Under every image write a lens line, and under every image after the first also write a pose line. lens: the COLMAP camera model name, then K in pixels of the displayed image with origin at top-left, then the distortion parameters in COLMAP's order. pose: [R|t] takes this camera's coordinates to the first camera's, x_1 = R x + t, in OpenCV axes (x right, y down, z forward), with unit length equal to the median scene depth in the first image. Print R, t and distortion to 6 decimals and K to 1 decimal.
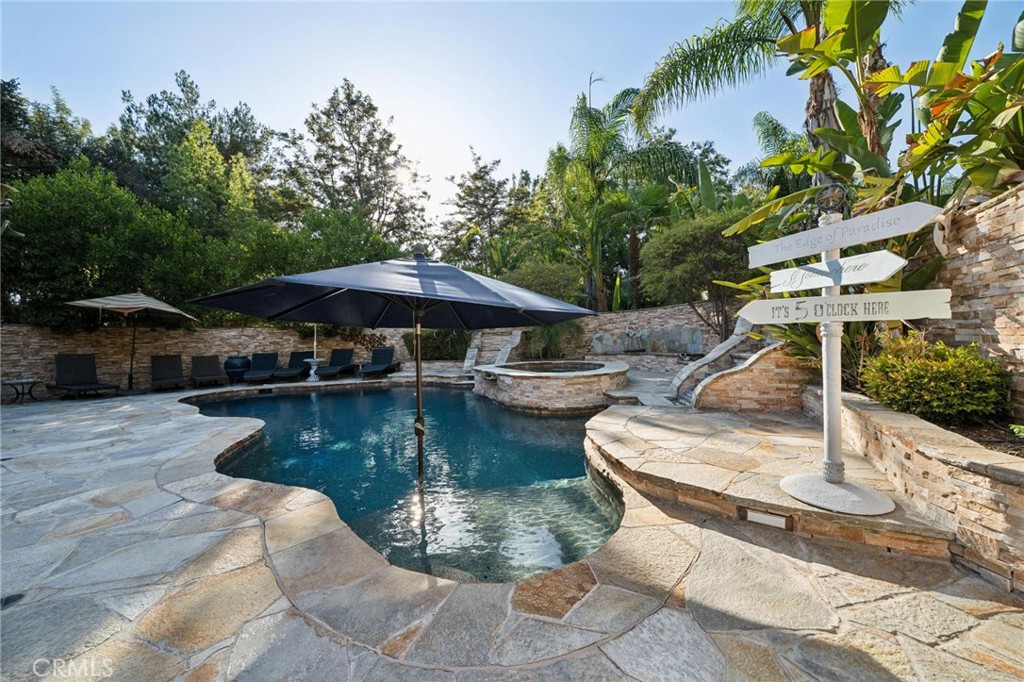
lens RADIAL K [[375.1, 0, 512.0], [0, 375.1, 341.0], [0, 0, 1]] dist [-0.000319, -0.000065]
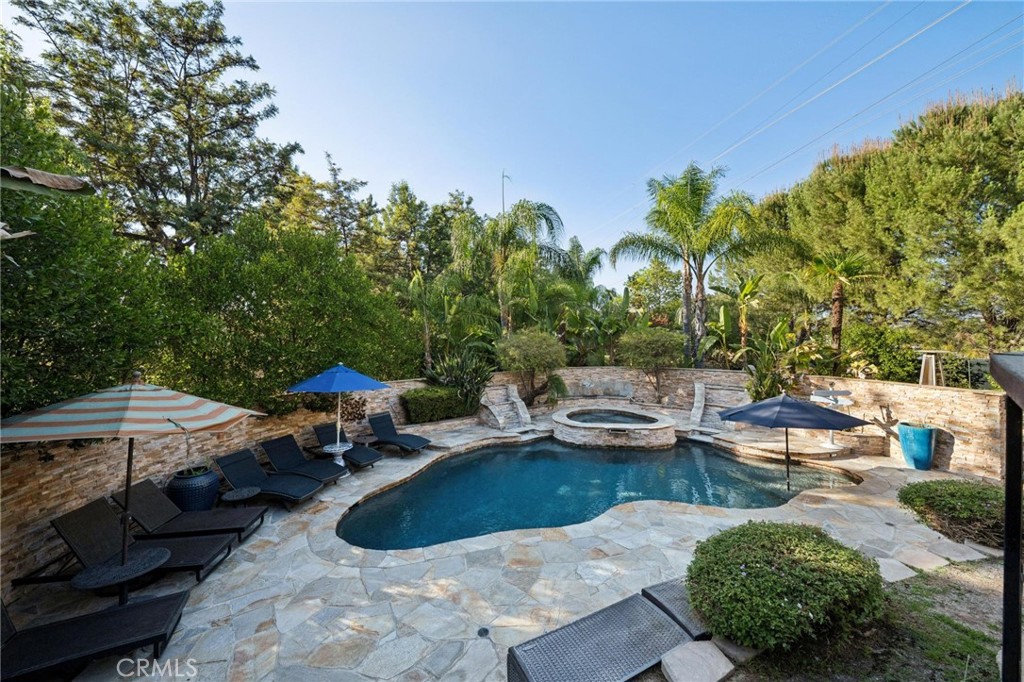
lens RADIAL K [[375.1, 0, 512.0], [0, 375.1, 341.0], [0, 0, 1]] dist [-0.000319, -0.000065]
pose [[0.578388, 0.011787, 0.815677, -0.900647], [-0.004067, 0.999925, -0.011566, -0.144384], [-0.815752, 0.003372, 0.578393, 0.285896]]
